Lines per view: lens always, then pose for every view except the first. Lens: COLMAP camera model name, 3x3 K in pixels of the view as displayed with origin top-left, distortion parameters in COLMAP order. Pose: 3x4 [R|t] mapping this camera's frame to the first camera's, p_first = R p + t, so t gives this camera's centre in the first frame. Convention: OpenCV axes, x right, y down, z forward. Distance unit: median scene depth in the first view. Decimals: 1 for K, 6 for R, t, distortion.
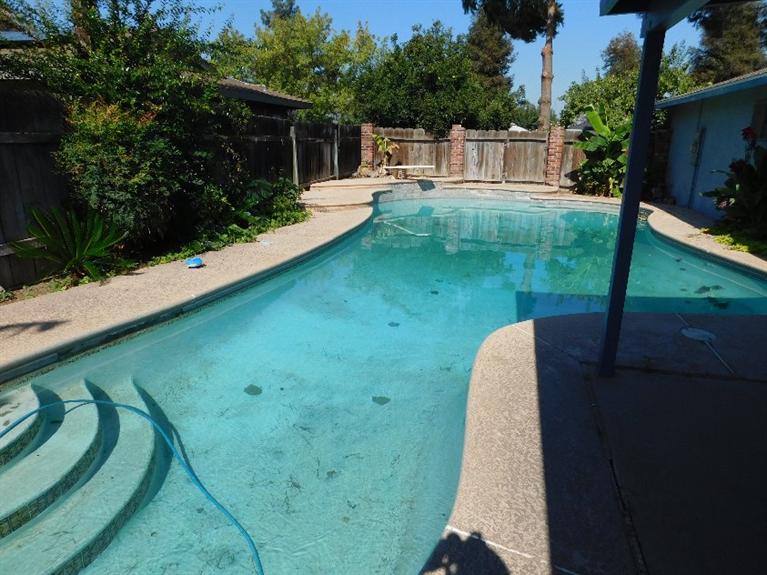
lens RADIAL K [[504.0, 0, 386.3], [0, 504.0, 289.5], [0, 0, 1]] dist [-0.047282, 0.024739]
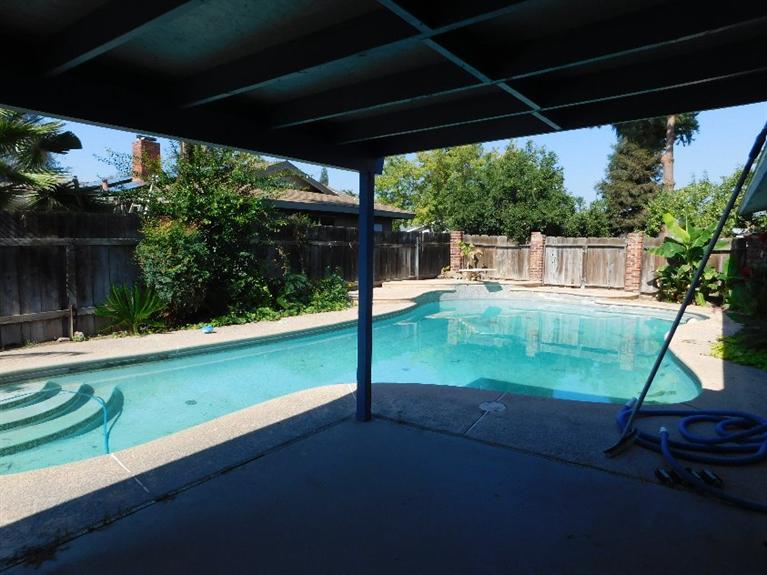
lens RADIAL K [[504.0, 0, 382.2], [0, 504.0, 289.6], [0, 0, 1]] dist [-0.047282, 0.024739]
pose [[0.940808, 0.034220, -0.337208, 0.199692], [-0.101571, 0.977632, -0.184172, 0.016702], [0.323363, 0.207521, 0.923240, -0.054429]]
